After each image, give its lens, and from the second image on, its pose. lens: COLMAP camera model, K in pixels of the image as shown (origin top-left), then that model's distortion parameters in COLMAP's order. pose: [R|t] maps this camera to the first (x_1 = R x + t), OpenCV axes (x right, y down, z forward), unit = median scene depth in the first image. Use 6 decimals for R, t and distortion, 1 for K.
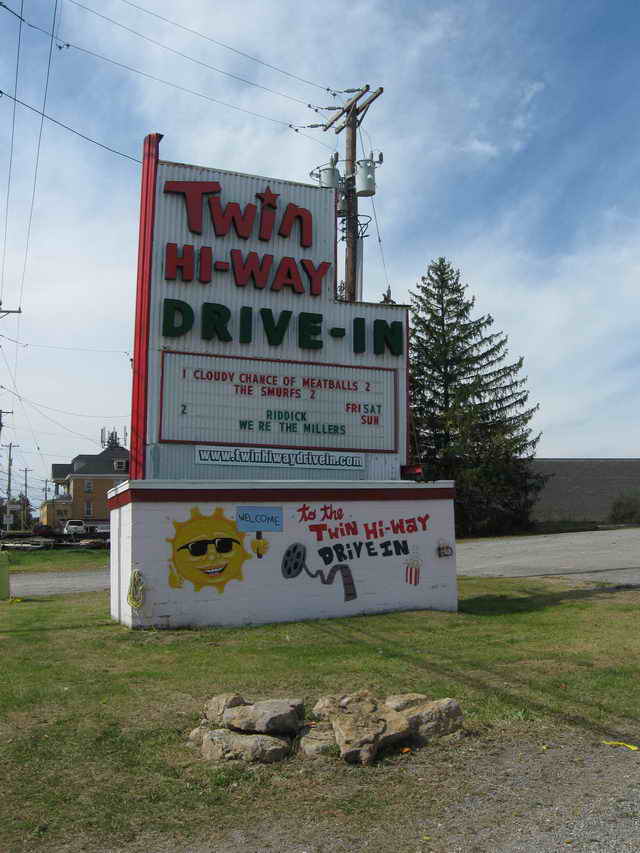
lens RADIAL K [[869.4, 0, 320.2], [0, 869.4, 447.3], [0, 0, 1]] dist [-0.111449, -0.001809]
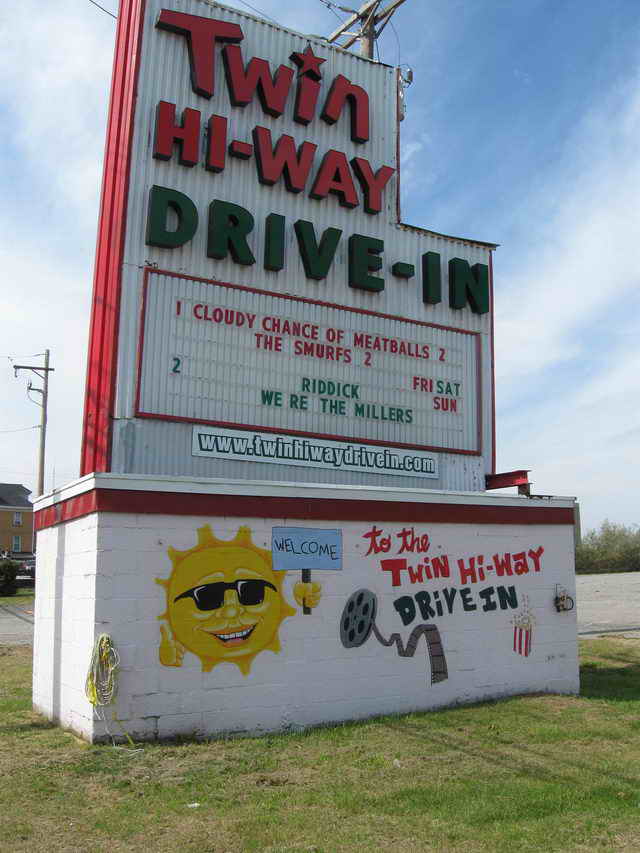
lens RADIAL K [[869.4, 0, 320.2], [0, 869.4, 447.3], [0, 0, 1]] dist [-0.111449, -0.001809]
pose [[0.988058, 0.037240, 0.149513, -0.144269], [-0.029978, 0.998272, -0.050532, 0.040593], [-0.151137, 0.045446, 0.987468, 0.382069]]
